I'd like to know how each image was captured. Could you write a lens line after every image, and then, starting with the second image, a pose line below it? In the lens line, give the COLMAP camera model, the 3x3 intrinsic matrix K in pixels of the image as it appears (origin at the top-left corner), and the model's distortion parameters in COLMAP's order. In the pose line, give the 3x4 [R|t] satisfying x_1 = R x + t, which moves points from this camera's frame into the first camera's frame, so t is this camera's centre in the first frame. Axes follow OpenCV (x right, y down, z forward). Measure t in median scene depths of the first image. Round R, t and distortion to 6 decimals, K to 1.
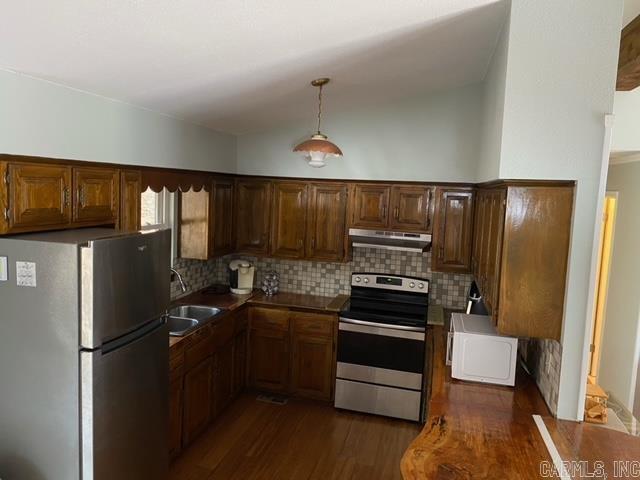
lens RADIAL K [[486.0, 0, 319.0], [0, 486.0, 234.3], [0, 0, 1]] dist [0.214805, -0.397307]
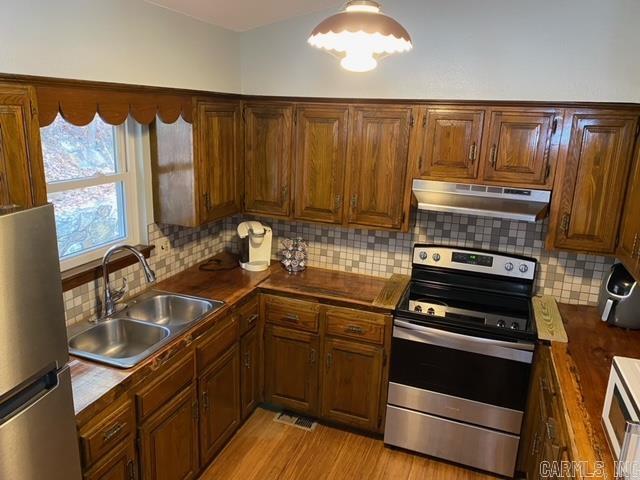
lens RADIAL K [[488.8, 0, 316.2], [0, 488.8, 233.1], [0, 0, 1]] dist [0.012461, -0.002381]
pose [[0.993820, 0.013861, -0.110136, 0.008008], [0.001346, 0.990596, 0.136815, -0.028960], [0.110996, -0.136118, 0.984455, 0.341290]]
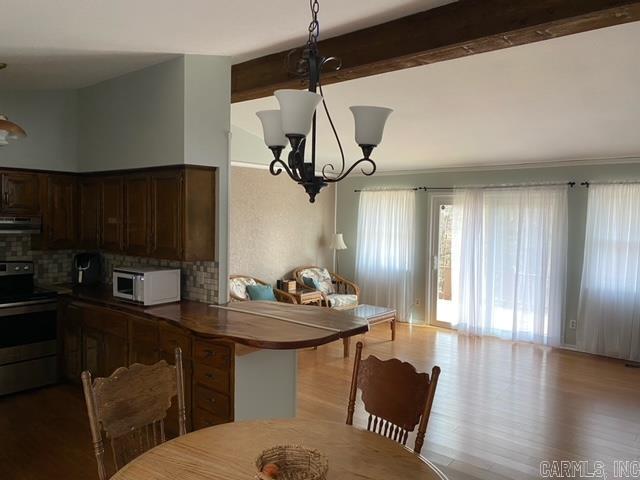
lens RADIAL K [[477.2, 0, 320.0], [0, 477.2, 240.0], [0, 0, 1]] dist [0.008104, -0.001665]
pose [[0.424312, -0.083359, 0.901671, -0.448766], [0.089281, 0.994753, 0.049950, 0.049443], [-0.901104, 0.059308, 0.429528, -0.022320]]
